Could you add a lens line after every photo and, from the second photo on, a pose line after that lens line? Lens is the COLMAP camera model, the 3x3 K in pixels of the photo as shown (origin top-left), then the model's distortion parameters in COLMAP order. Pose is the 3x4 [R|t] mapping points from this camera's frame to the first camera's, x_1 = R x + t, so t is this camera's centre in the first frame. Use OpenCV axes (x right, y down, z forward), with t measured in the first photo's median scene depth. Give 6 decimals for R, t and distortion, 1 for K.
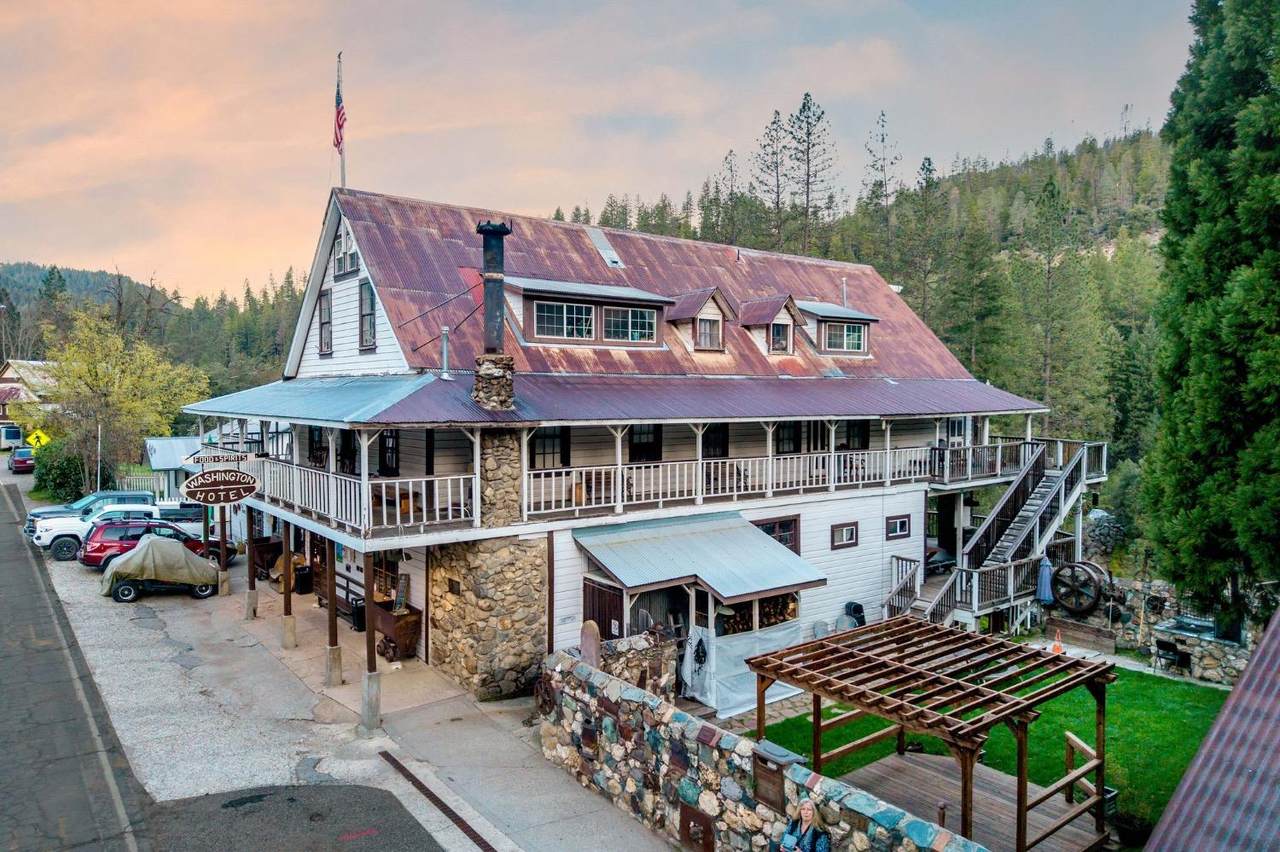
lens RADIAL K [[821.5, 0, 694.8], [0, 821.5, 425.4], [0, 0, 1]] dist [0.055564, -0.000395]
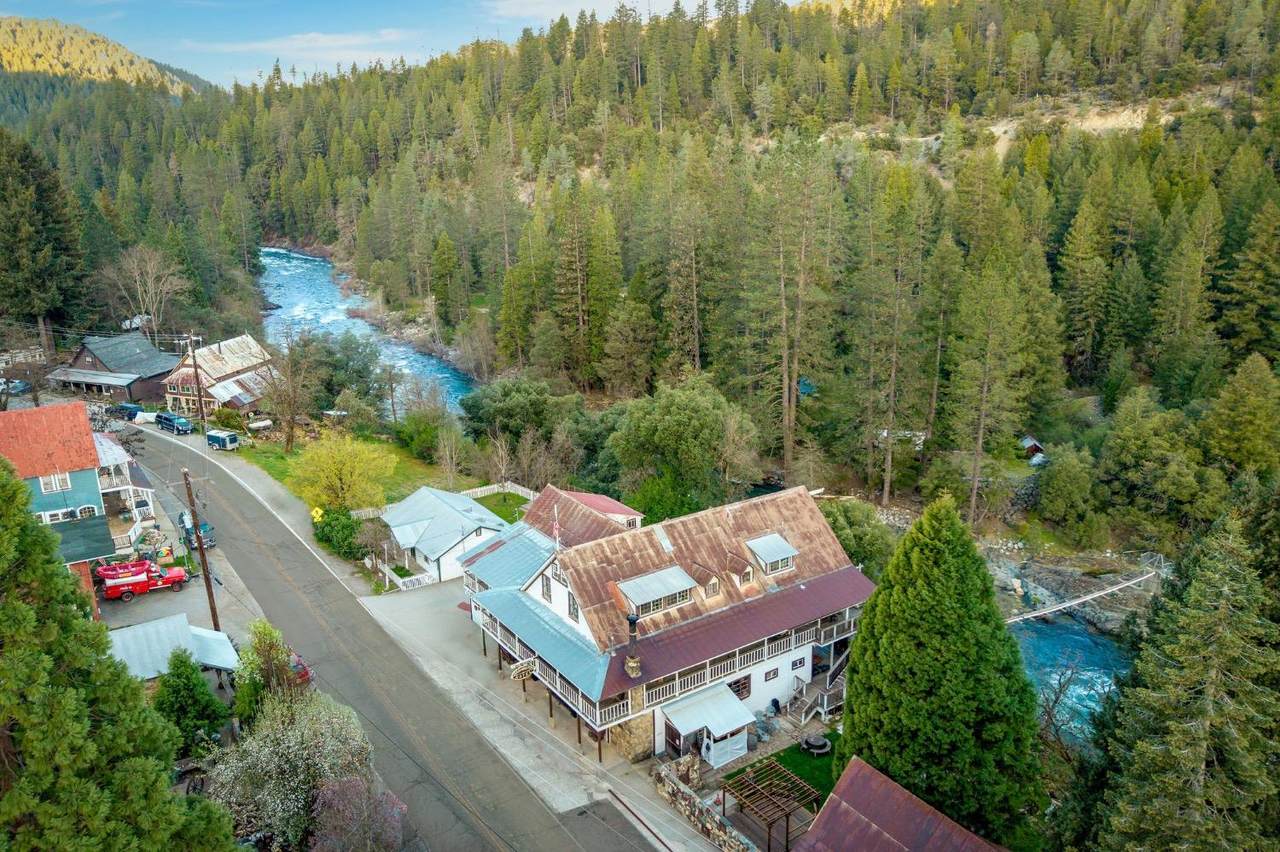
lens RADIAL K [[920.1, 0, 640.0], [0, 920.1, 426.0], [0, 0, 1]] dist [0.046765, 0.000928]
pose [[0.996943, -0.000462, -0.078130, 0.017761], [0.021491, 0.963033, 0.268526, -1.246935], [0.075117, -0.269384, 0.960099, -1.330199]]
